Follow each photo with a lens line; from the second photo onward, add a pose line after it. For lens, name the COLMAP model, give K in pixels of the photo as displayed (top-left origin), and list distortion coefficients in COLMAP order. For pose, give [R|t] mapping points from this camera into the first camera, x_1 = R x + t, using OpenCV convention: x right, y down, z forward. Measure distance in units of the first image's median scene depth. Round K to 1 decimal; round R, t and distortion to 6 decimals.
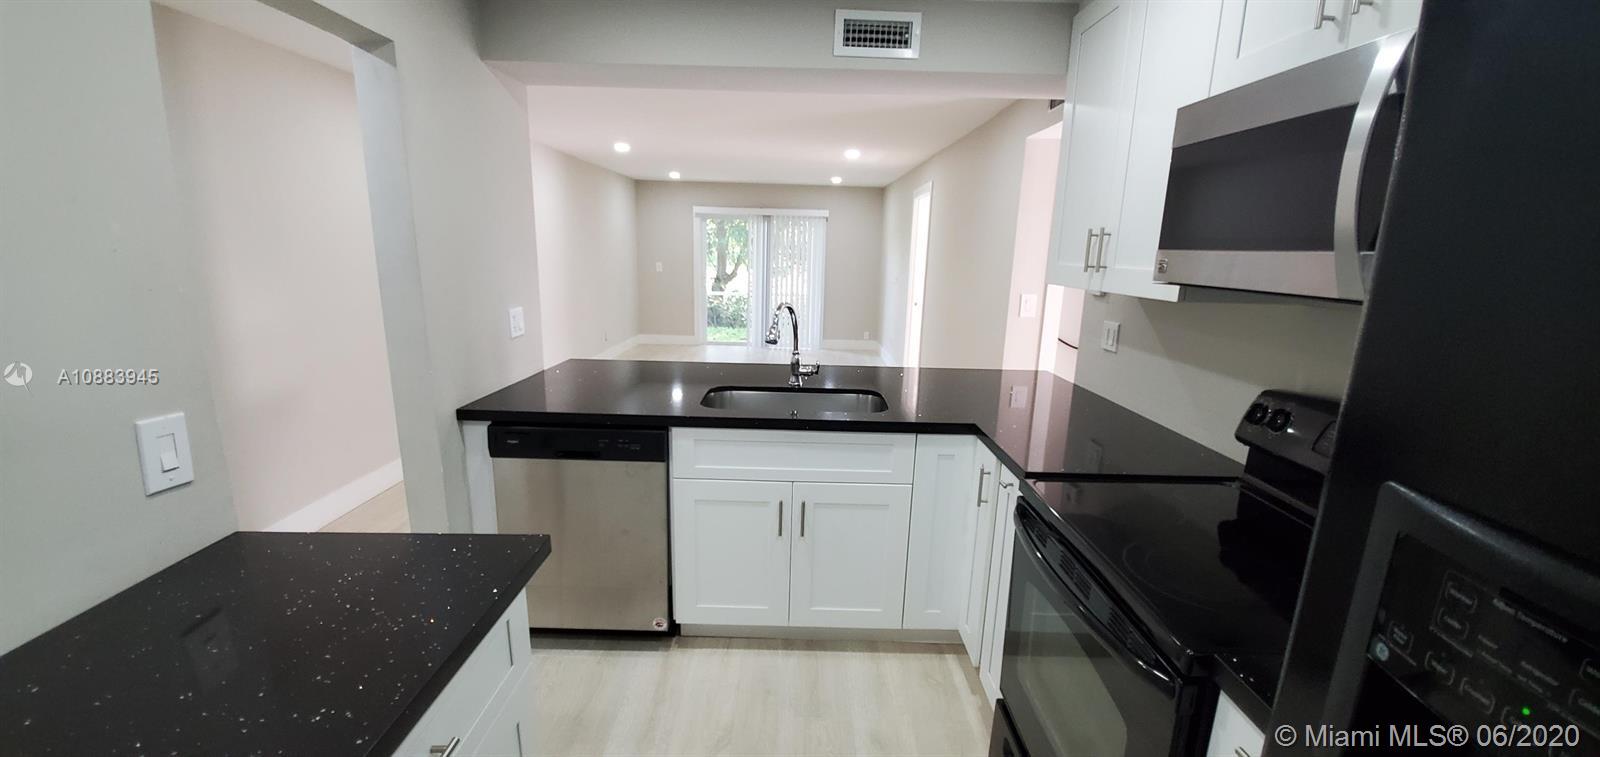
lens RADIAL K [[626.6, 0, 795.3], [0, 626.6, 389.1], [0, 0, 1]] dist [-0.000042, -0.013031]
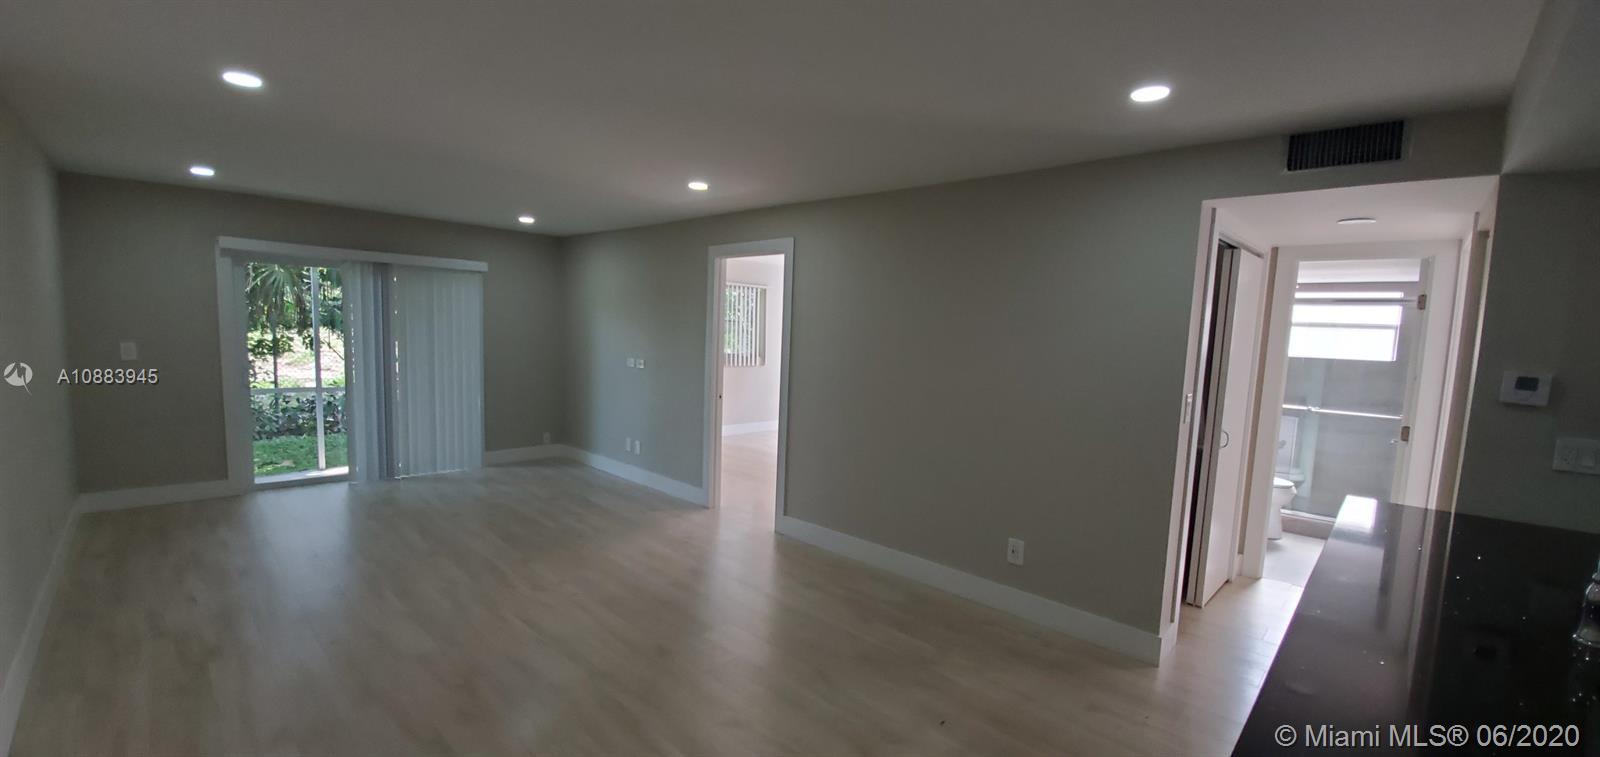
lens RADIAL K [[626.6, 0, 795.3], [0, 626.6, 389.1], [0, 0, 1]] dist [-0.000042, -0.013031]
pose [[0.694400, -0.067322, 0.716433, -0.329038], [0.138655, 0.989475, -0.041412, -0.119381], [-0.706105, 0.128093, 0.696425, 0.491445]]
